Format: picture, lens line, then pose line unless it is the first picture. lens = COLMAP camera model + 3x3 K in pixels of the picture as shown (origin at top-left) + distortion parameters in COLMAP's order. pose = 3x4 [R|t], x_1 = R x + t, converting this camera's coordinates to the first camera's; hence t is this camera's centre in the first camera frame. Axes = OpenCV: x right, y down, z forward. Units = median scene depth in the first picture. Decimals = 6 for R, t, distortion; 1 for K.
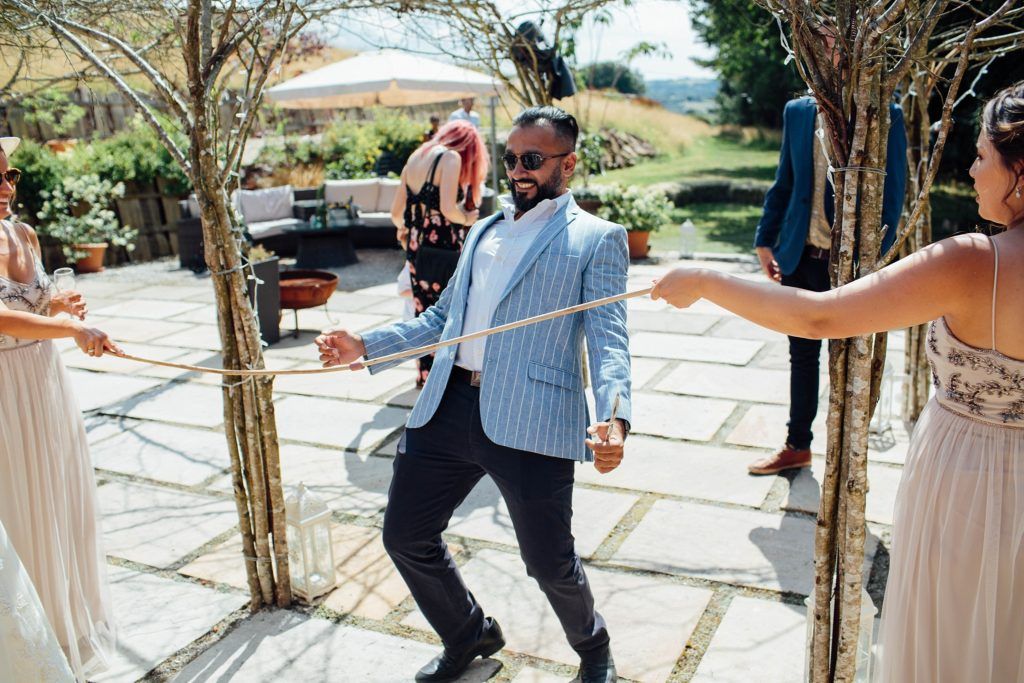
lens RADIAL K [[997.2, 0, 512.0], [0, 997.2, 341.5], [0, 0, 1]] dist [-0.104539, 0.143469]
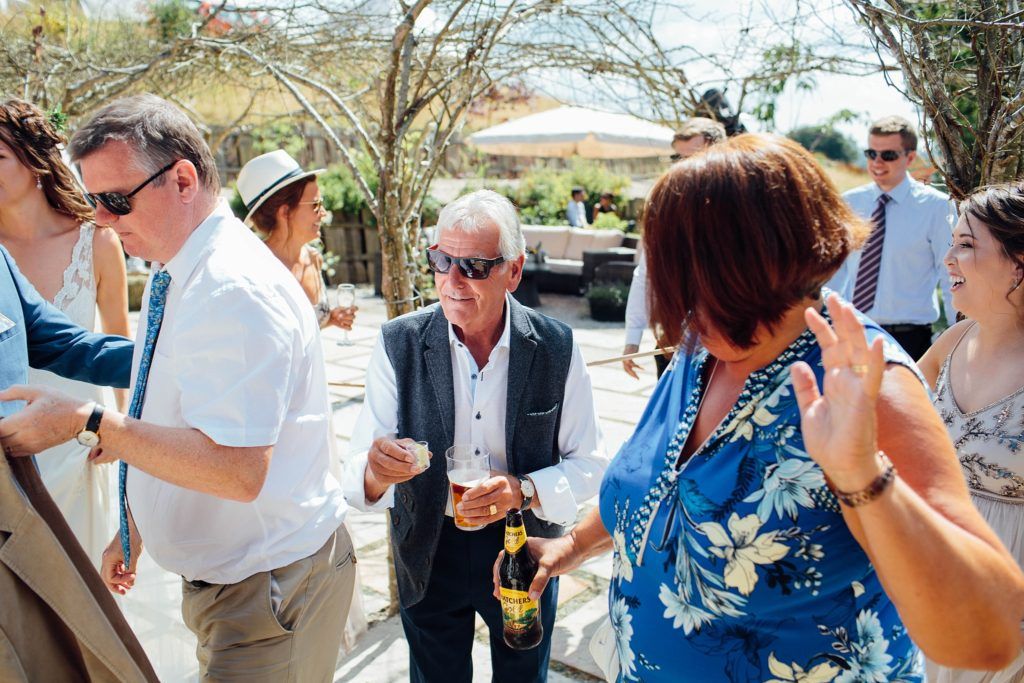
lens RADIAL K [[997.2, 0, 512.0], [0, 997.2, 341.5], [0, 0, 1]] dist [-0.104539, 0.143469]
pose [[0.977864, 0.094595, -0.186637, 0.027351], [-0.103727, 0.993811, -0.039766, 0.002732], [0.181720, 0.058245, 0.981624, -0.039104]]
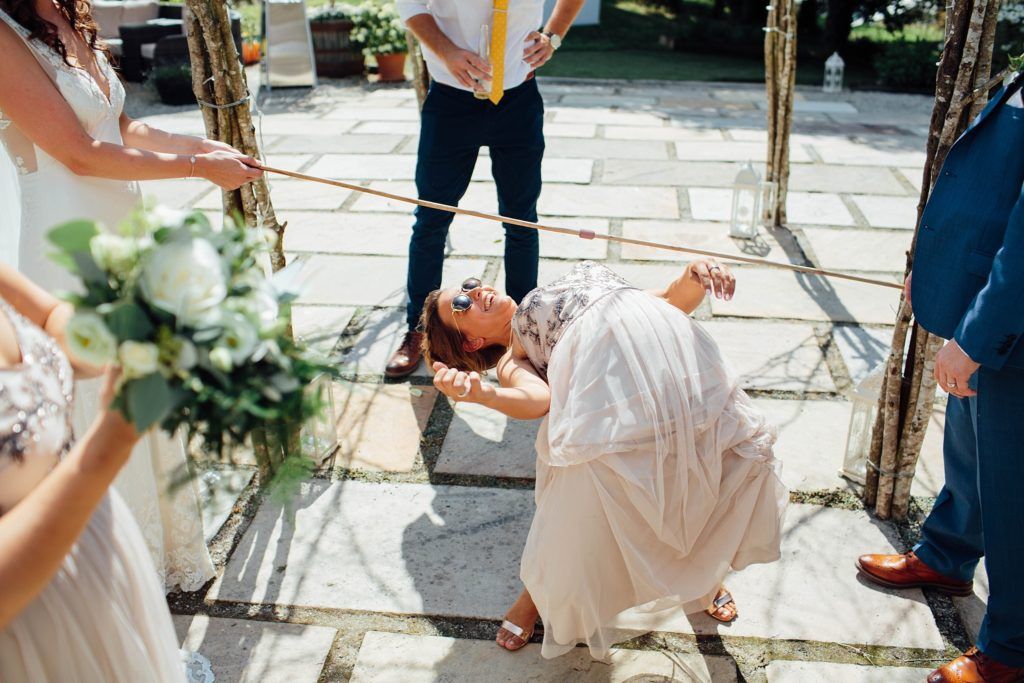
lens RADIAL K [[997.2, 0, 512.0], [0, 997.2, 341.5], [0, 0, 1]] dist [-0.104539, 0.143469]
pose [[0.938783, -0.112324, 0.325684, -0.211272], [0.055006, 0.982098, 0.180158, -0.005443], [-0.340090, -0.151215, 0.928156, 0.058999]]
